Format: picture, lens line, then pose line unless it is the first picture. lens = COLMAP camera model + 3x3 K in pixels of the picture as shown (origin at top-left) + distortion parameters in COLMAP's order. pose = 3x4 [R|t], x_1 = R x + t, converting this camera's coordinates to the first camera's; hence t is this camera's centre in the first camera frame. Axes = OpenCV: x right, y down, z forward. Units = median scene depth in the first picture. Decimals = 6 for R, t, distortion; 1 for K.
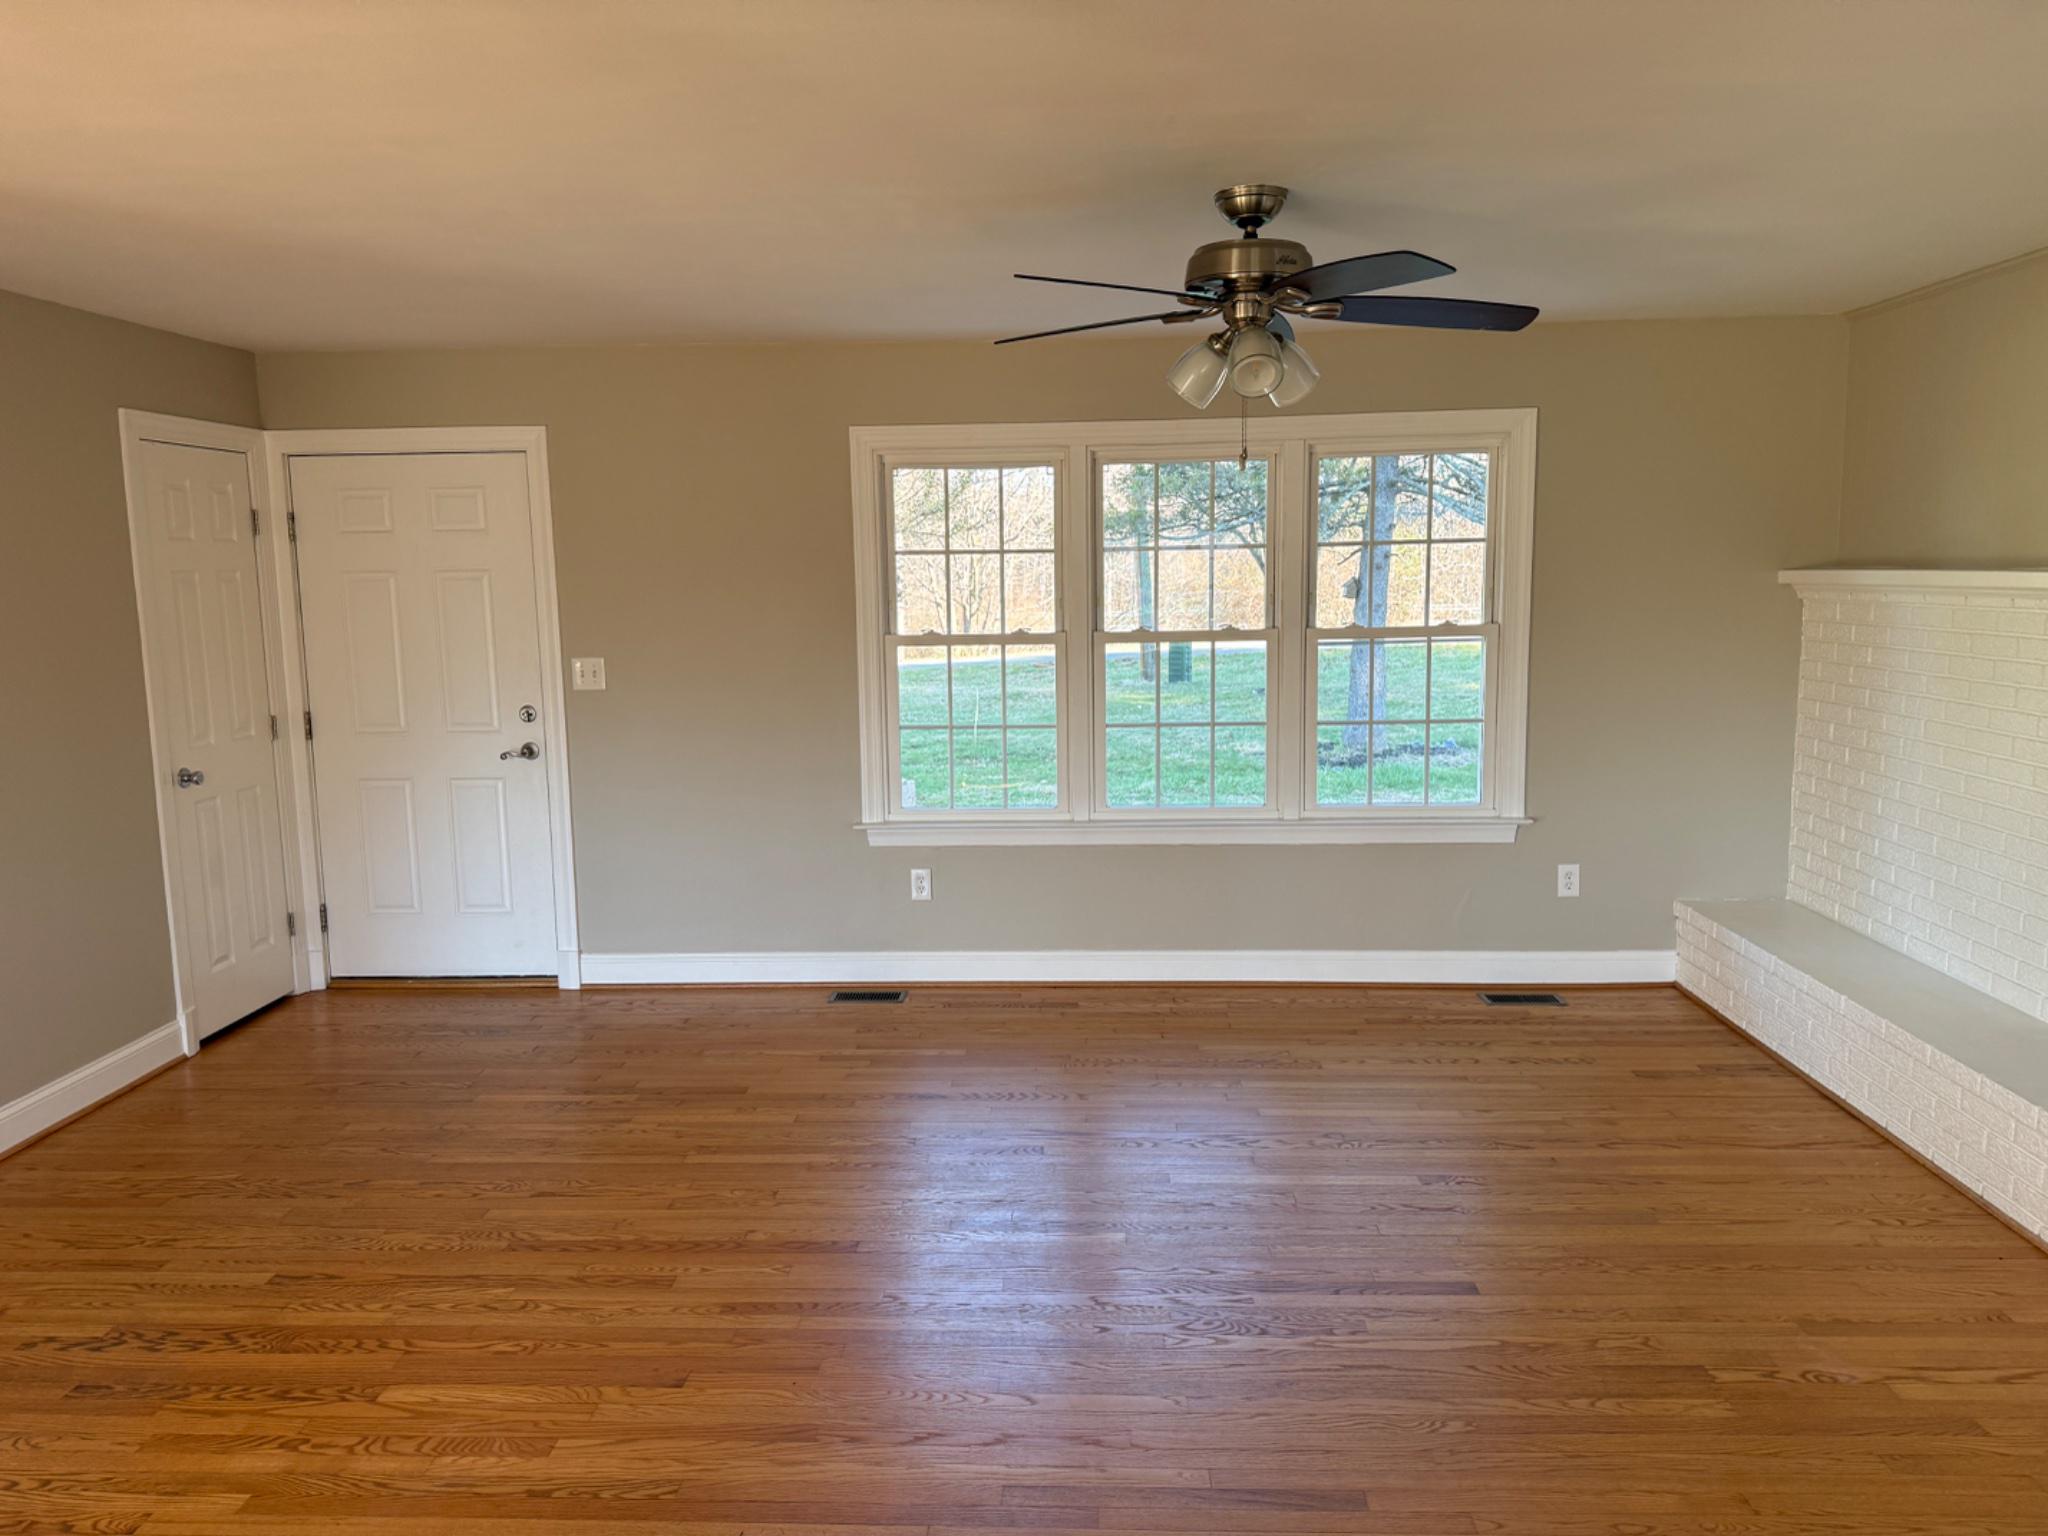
lens RADIAL K [[1415.5, 0, 1013.0], [0, 1415.5, 766.0], [0, 0, 1]] dist [0.141616, -0.218844]
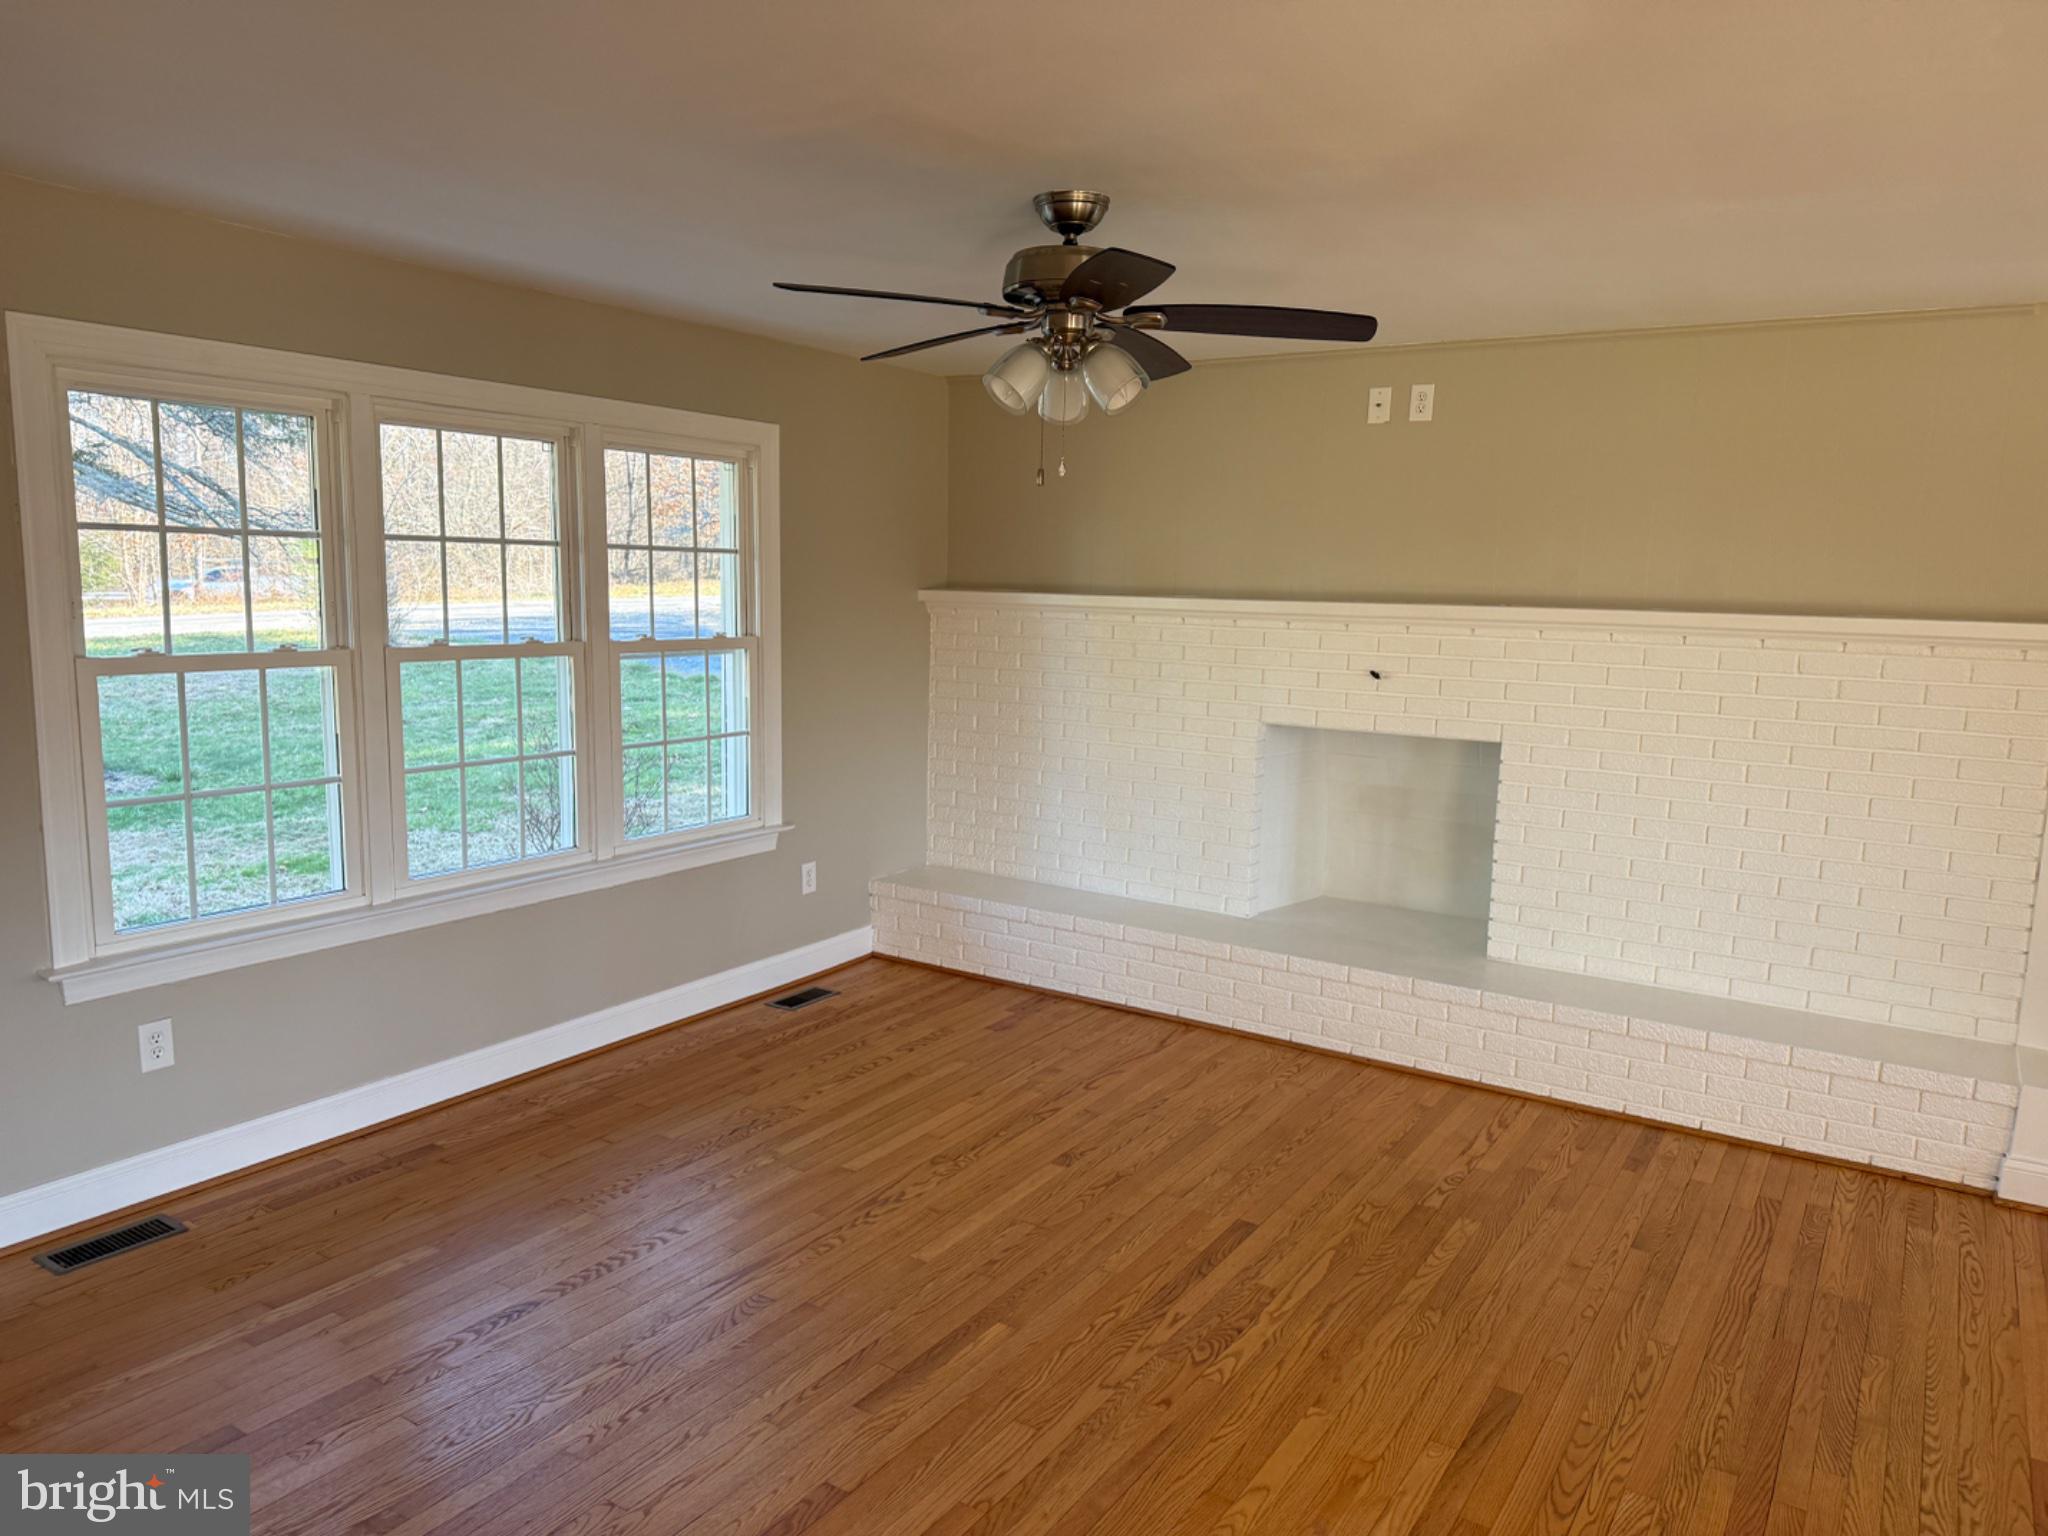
lens RADIAL K [[1415.5, 0, 1013.0], [0, 1415.5, 766.0], [0, 0, 1]] dist [0.141616, -0.218844]
pose [[0.505172, -0.088006, 0.858520, -0.454193], [0.085975, 0.994970, 0.051404, -0.045742], [-0.858726, 0.047843, 0.510197, 0.355051]]
